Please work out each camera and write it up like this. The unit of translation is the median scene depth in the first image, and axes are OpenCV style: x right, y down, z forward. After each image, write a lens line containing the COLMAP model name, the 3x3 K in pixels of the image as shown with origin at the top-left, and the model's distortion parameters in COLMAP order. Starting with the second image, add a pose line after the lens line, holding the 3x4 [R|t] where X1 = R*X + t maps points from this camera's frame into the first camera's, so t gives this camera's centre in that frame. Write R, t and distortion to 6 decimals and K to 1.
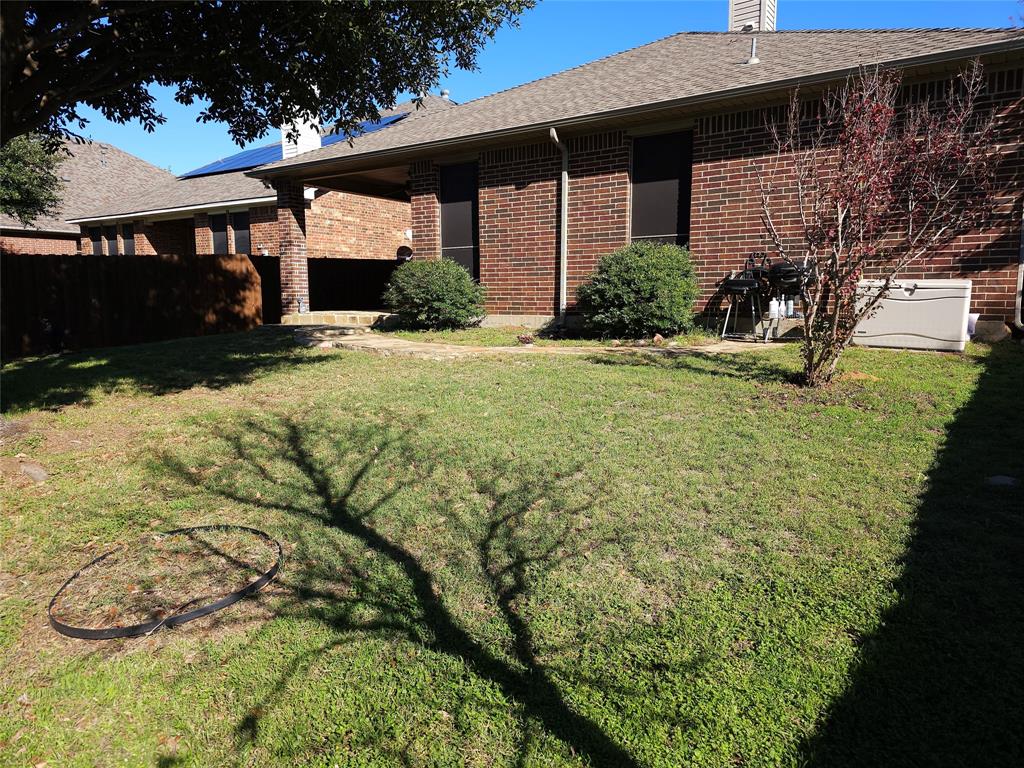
lens RADIAL K [[686.9, 0, 509.2], [0, 686.9, 380.4], [0, 0, 1]] dist [0.096157, -0.097754]
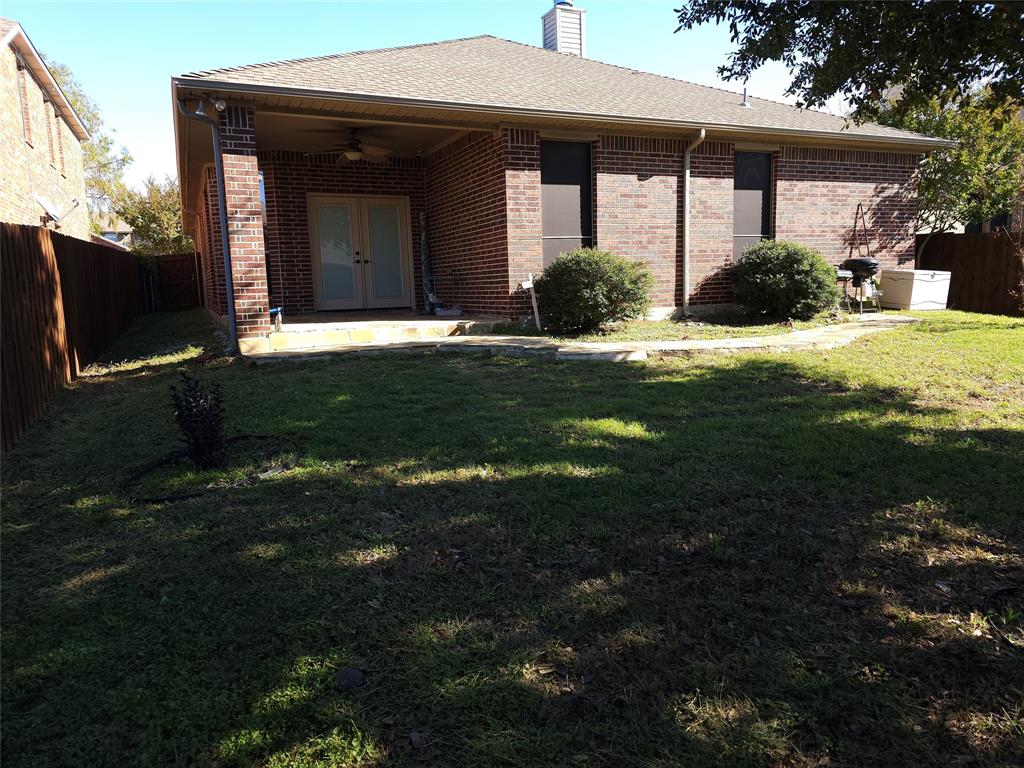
lens RADIAL K [[686.9, 0, 509.2], [0, 686.9, 380.4], [0, 0, 1]] dist [0.096157, -0.097754]
pose [[0.497982, -0.127727, 0.857730, -0.939111], [0.141538, 0.987802, 0.064922, -0.084284], [-0.855559, 0.089072, 0.509986, 0.666015]]
